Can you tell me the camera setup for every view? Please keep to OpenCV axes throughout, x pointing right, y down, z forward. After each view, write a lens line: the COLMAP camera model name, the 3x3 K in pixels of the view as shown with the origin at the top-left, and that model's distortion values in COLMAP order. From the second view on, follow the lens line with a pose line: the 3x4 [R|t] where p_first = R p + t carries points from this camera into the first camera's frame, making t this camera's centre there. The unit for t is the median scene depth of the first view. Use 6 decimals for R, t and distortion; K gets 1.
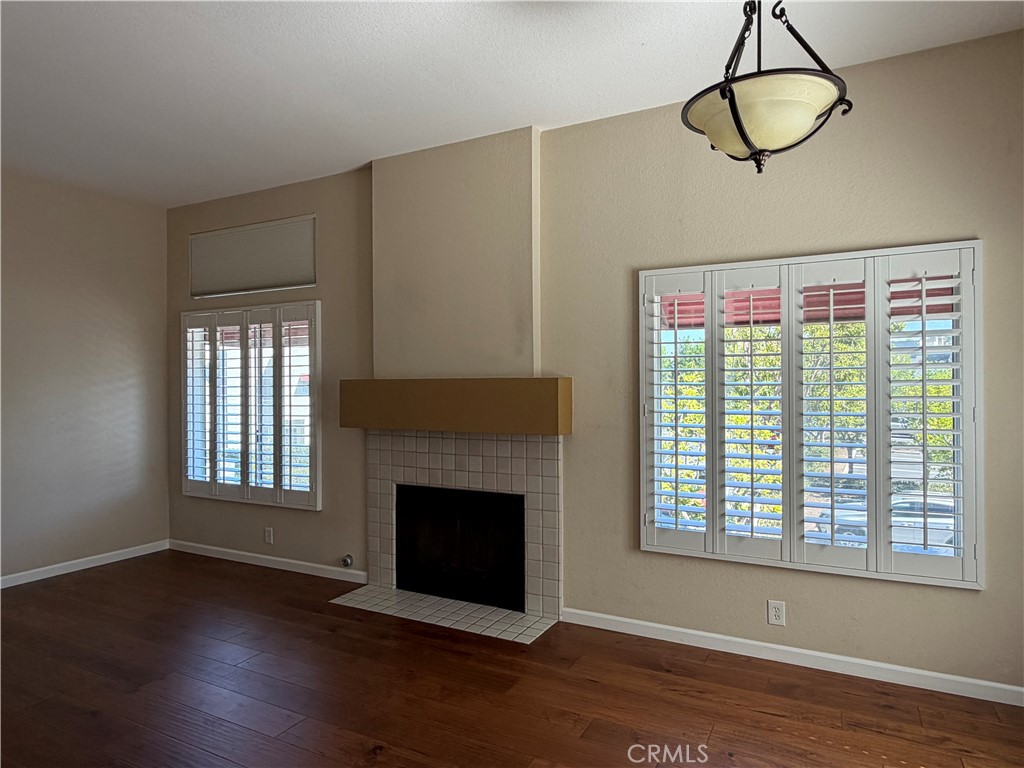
lens RADIAL K [[642.0, 0, 511.2], [0, 642.0, 380.1], [0, 0, 1]] dist [-0.004580, -0.000825]
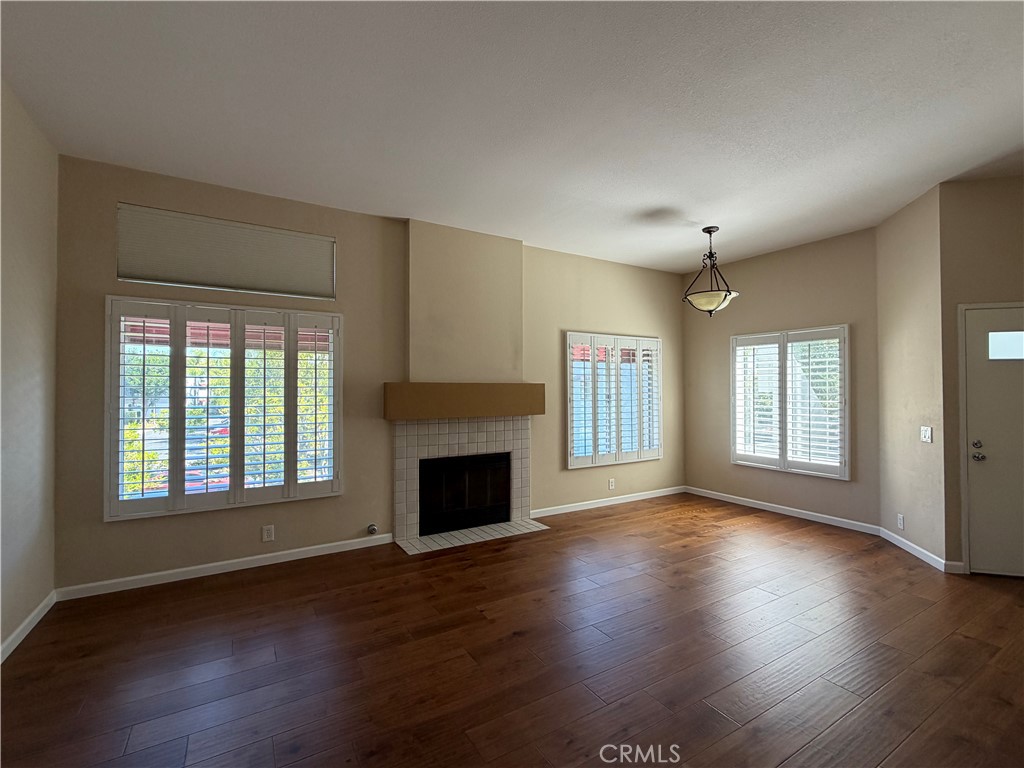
lens RADIAL K [[449.6, 0, 510.5], [0, 449.6, 381.0], [0, 0, 1]] dist [-0.004652, -0.000297]
pose [[0.519047, 0.021006, 0.854488, -0.918284], [-0.005923, 0.999762, -0.020979, 0.014288], [-0.854725, 0.005828, 0.519048, 0.344406]]
